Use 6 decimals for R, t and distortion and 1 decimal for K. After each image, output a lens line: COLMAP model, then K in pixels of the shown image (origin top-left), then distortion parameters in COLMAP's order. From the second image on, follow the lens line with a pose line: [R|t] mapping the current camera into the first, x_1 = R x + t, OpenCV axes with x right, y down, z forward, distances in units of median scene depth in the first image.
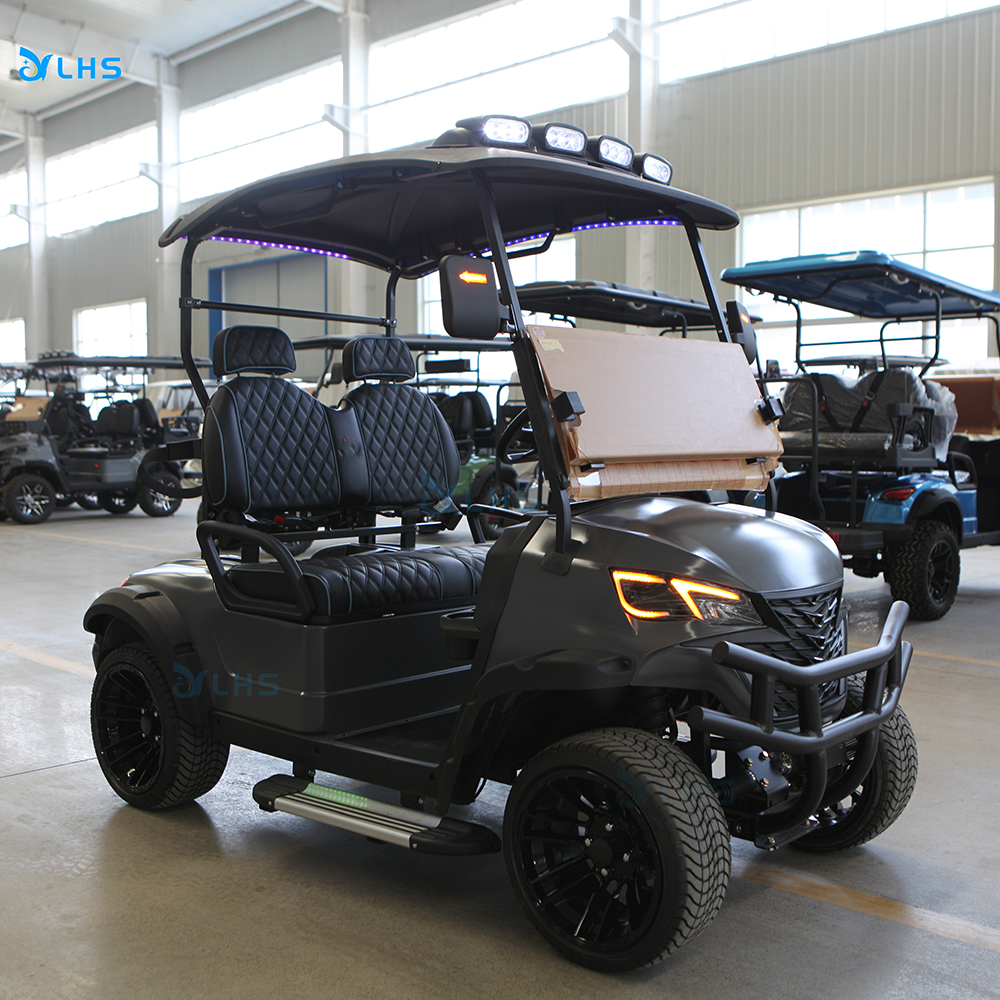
lens RADIAL K [[1320.4, 0, 606.0], [0, 1320.4, 503.5], [0, 0, 1]] dist [-0.139300, 0.164998]
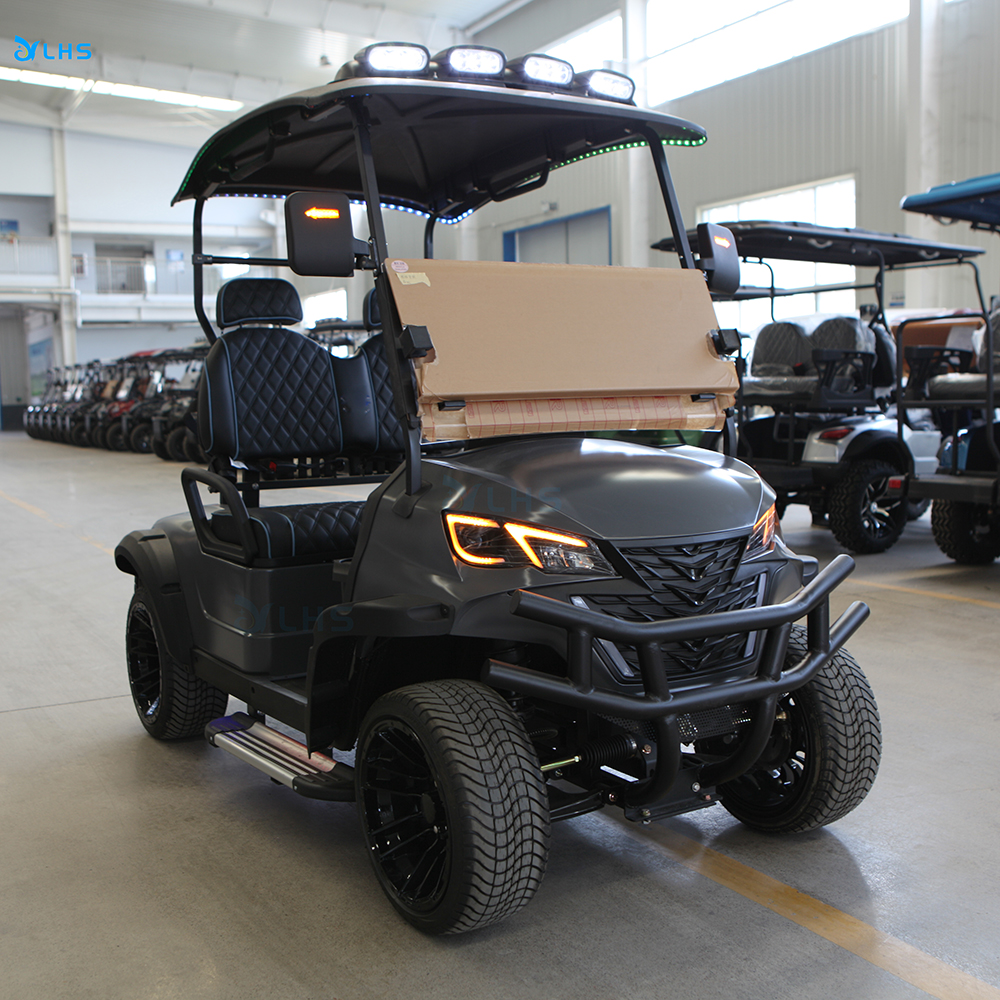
lens RADIAL K [[1322.7, 0, 502.7], [0, 1322.7, 516.5], [0, 0, 1]] dist [-0.139222, 0.194302]
pose [[0.940085, 0.008581, -0.340833, 0.285596], [0.005480, 0.999174, 0.040268, 0.011704], [0.340897, -0.039723, 0.939261, 0.095842]]
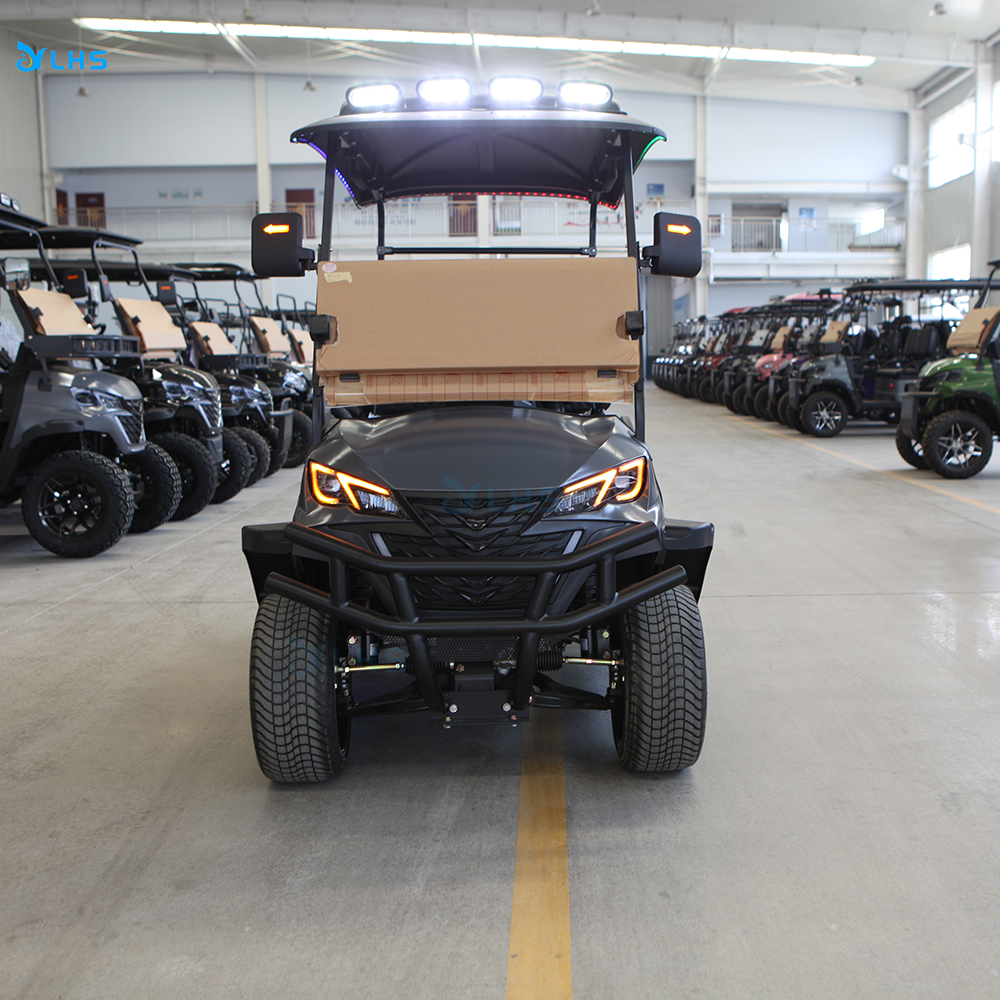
lens RADIAL K [[1322.7, 0, 502.7], [0, 1322.7, 516.5], [0, 0, 1]] dist [-0.139222, 0.194302]
pose [[0.631414, 0.084290, -0.770851, 0.830656], [-0.031161, 0.996030, 0.083388, -0.005086], [0.774820, -0.028632, 0.631533, 0.283199]]
